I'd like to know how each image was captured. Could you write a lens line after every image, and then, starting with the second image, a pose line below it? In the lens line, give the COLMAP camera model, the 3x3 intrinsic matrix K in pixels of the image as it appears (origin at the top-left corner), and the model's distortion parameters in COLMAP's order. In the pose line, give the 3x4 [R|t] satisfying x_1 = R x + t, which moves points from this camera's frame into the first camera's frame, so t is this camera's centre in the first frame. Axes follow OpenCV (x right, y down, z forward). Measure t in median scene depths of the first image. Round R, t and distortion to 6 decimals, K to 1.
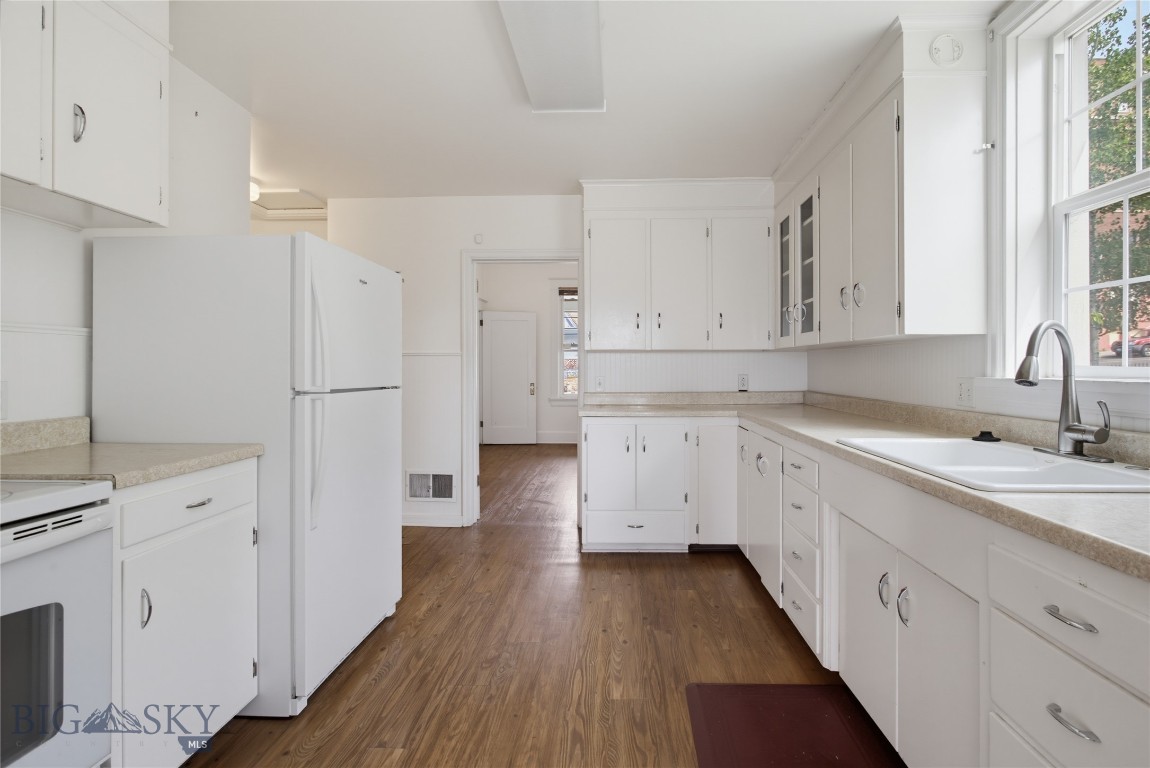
lens RADIAL K [[560.8, 0, 593.4], [0, 560.8, 370.4], [0, 0, 1]] dist [-0.007826, 0.003367]
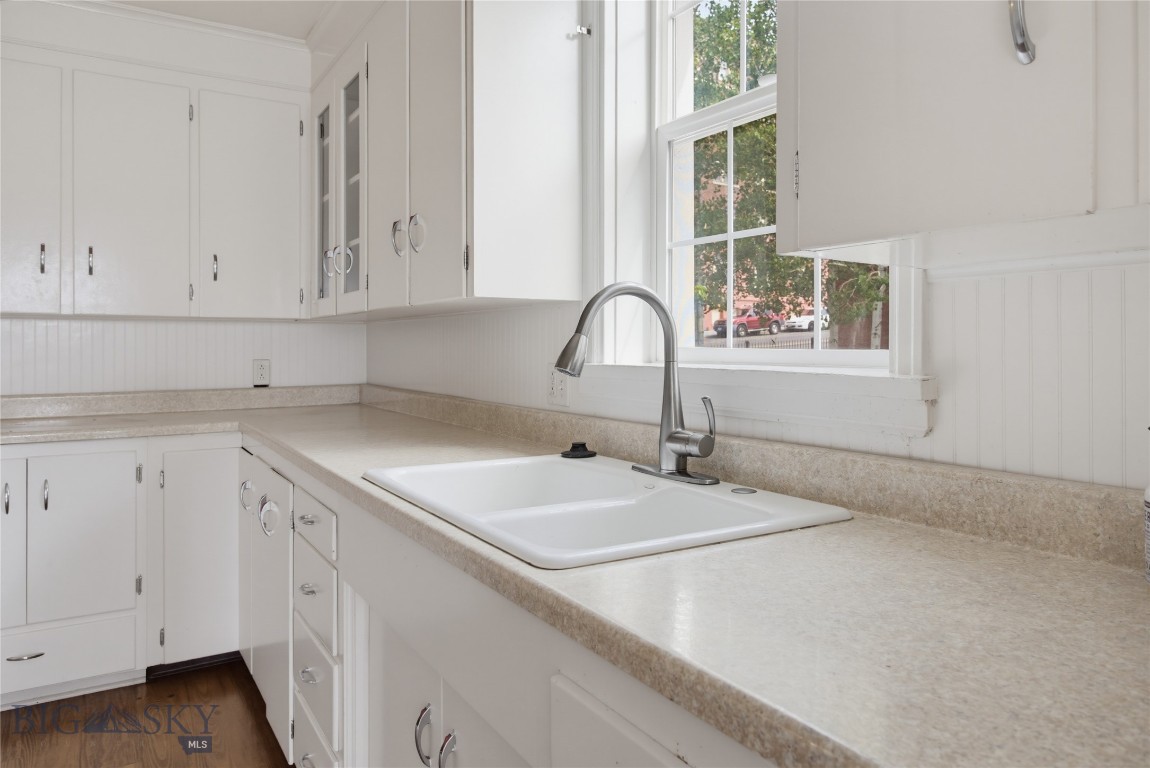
lens RADIAL K [[784.2, 0, 580.5], [0, 784.2, 351.1], [0, 0, 1]] dist [0.018254, -0.001524]
pose [[0.836366, -0.000991, 0.548170, 0.151700], [0.001108, 0.999999, 0.000119, -0.002314], [-0.548170, 0.000508, 0.836367, 0.167586]]
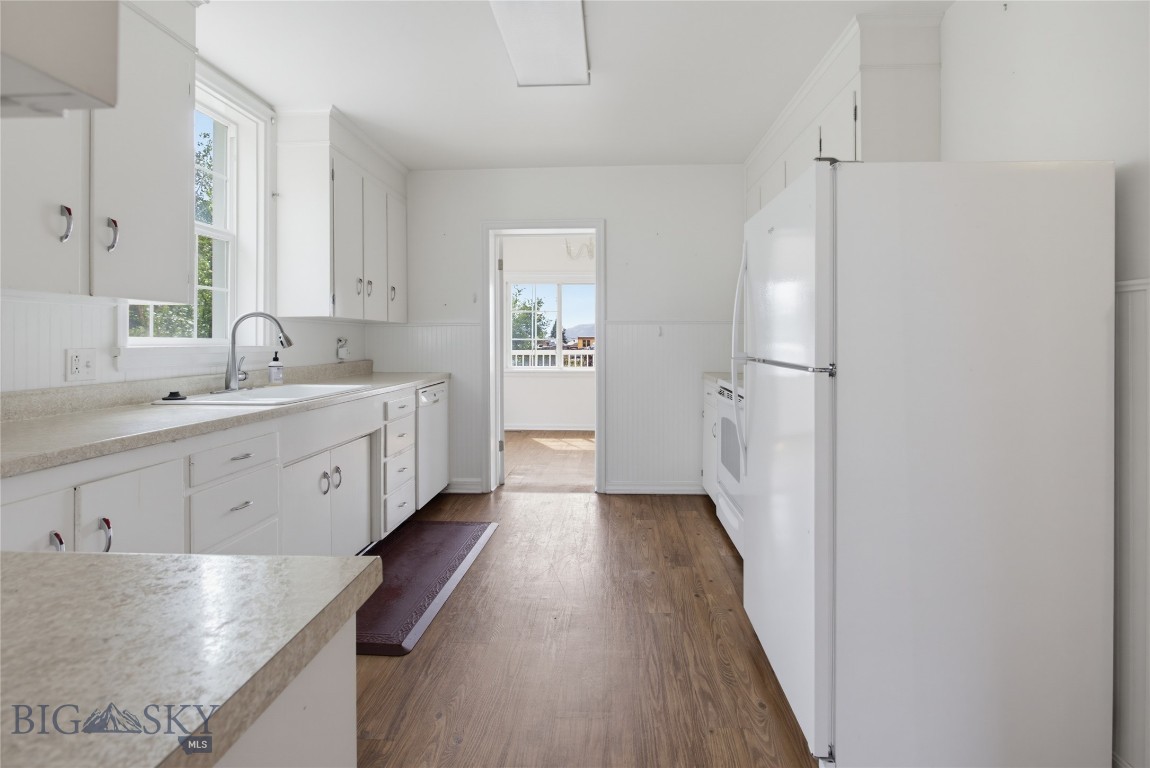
lens RADIAL K [[560.8, 0, 580.2], [0, 560.8, 339.2], [0, 0, 1]] dist [-0.007826, 0.003367]
pose [[-0.999848, 0.006263, 0.016251, -0.152971], [0.006277, 0.999980, 0.000854, -0.001259], [-0.016245, 0.000955, -0.999868, 1.865414]]
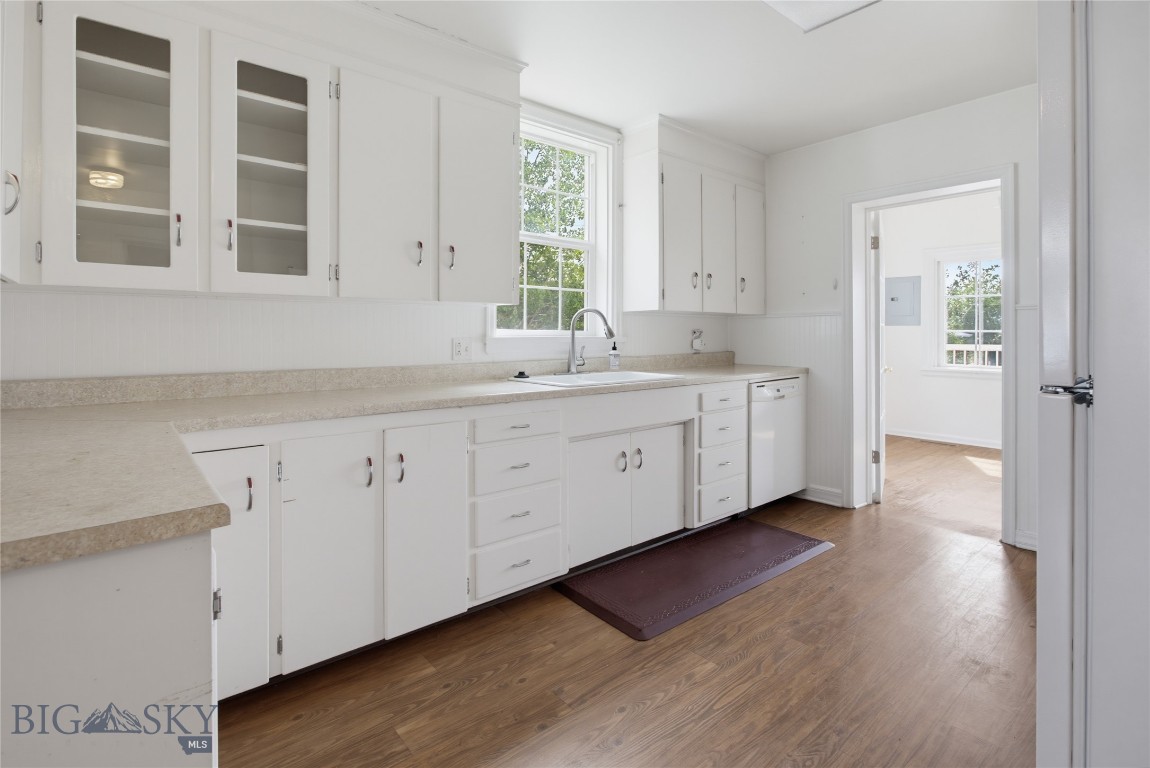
lens RADIAL K [[560.8, 0, 588.9], [0, 560.8, 331.2], [0, 0, 1]] dist [-0.007826, 0.003367]
pose [[-0.685122, 0.006853, 0.728396, -0.479564], [0.006020, 0.999975, -0.003745, 0.000712], [-0.728403, 0.001819, -0.685146, 1.652270]]
